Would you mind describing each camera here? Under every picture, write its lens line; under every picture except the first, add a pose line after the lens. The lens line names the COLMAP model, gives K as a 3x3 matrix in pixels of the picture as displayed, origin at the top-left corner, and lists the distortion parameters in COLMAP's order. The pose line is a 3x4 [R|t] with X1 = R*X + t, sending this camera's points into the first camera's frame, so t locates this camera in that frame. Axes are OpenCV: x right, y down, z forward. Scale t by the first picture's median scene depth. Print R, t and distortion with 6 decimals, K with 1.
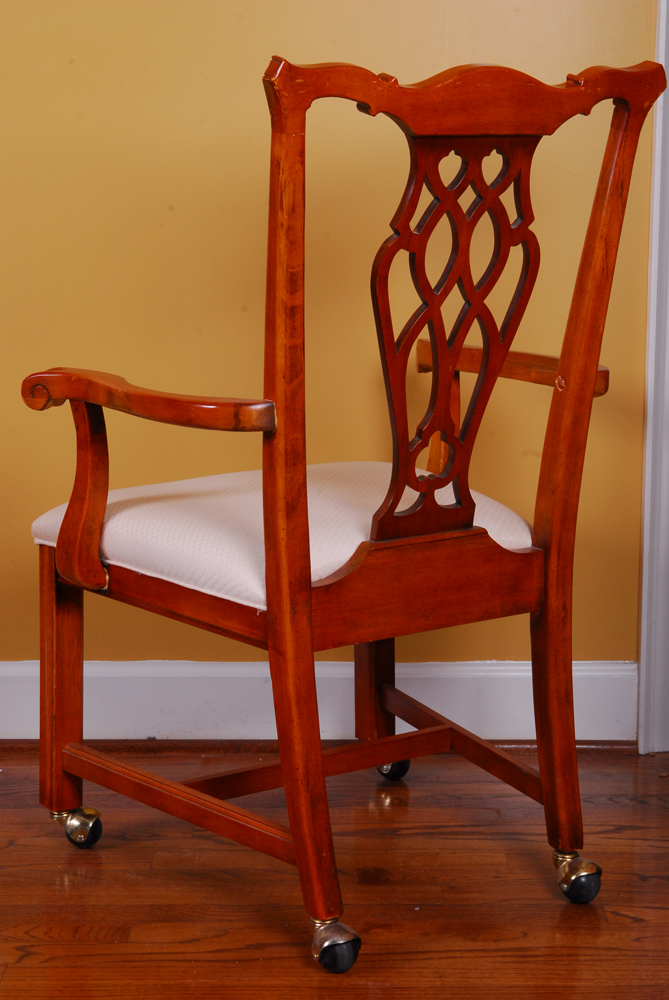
lens RADIAL K [[2134.4, 0, 334.9], [0, 2134.4, 502.2], [0, 0, 1]] dist [0.023922, 0.000000]
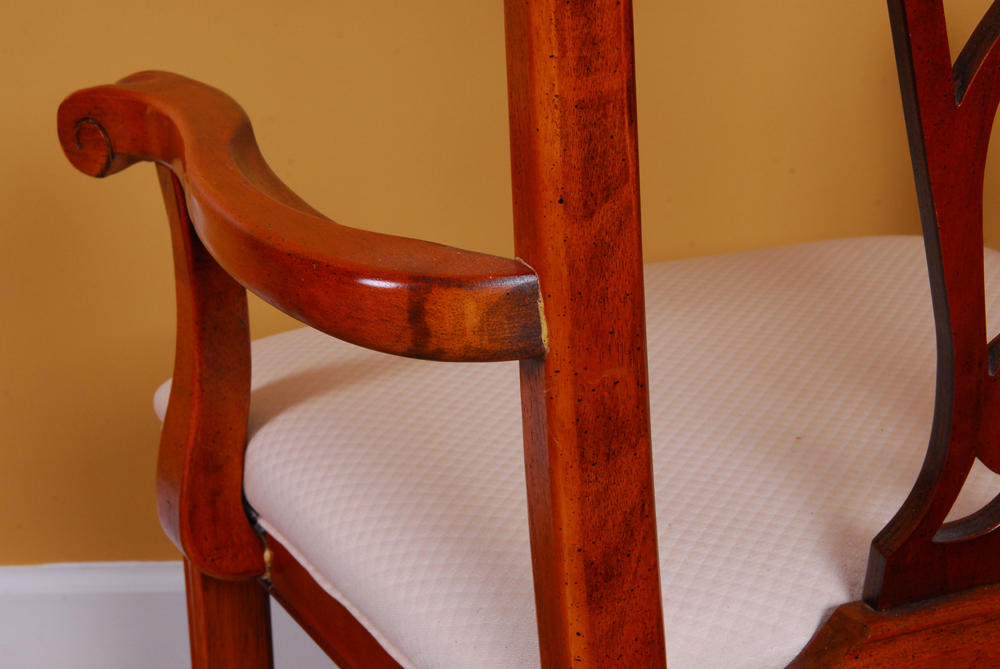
lens RADIAL K [[1940.4, 0, 498.6], [0, 1940.4, 334.5], [0, 0, 1]] dist [0.074899, 0.000000]
pose [[0.974752, 0.044539, -0.218803, 0.028214], [-0.010845, 0.988191, 0.152841, -0.080670], [0.223026, -0.146609, 0.963725, 0.717021]]
